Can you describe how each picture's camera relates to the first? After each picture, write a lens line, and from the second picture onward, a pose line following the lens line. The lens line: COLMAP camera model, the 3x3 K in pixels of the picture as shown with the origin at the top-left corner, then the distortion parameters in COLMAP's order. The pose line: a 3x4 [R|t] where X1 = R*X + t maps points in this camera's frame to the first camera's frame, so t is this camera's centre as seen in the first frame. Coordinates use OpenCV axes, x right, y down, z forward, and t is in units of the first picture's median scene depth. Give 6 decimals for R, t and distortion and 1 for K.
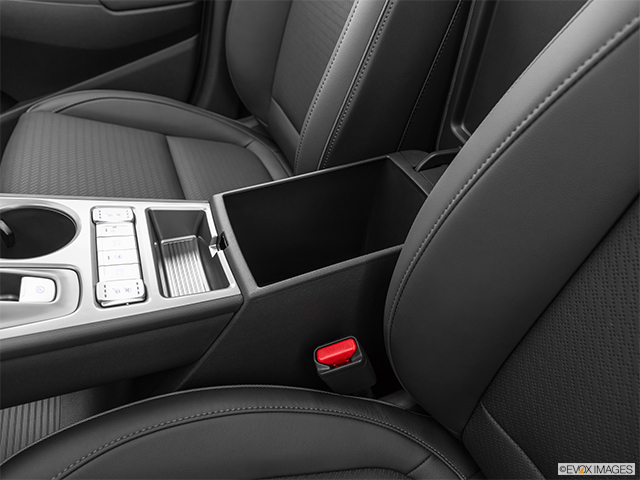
lens RADIAL K [[474.8, 0, 320.0], [0, 474.8, 240.0], [0, 0, 1]] dist [0.046436, -0.000146]
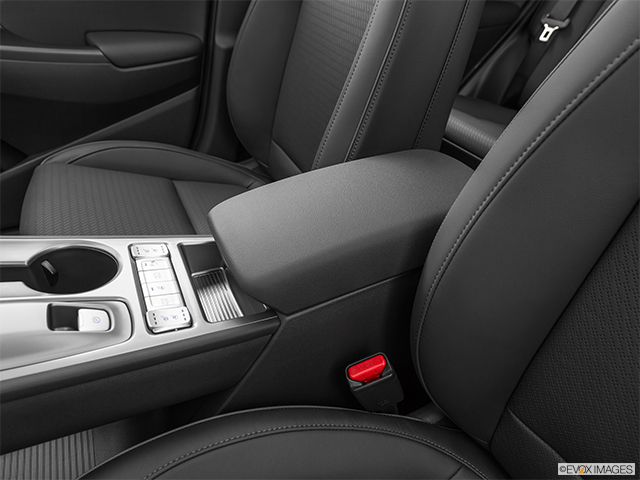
lens RADIAL K [[474.8, 0, 320.0], [0, 474.8, 240.0], [0, 0, 1]] dist [0.046436, -0.000146]
pose [[0.998144, -0.052382, 0.031057, -0.086844], [0.054823, 0.994976, -0.083775, 0.034332], [-0.026512, 0.085322, 0.996001, -0.072274]]
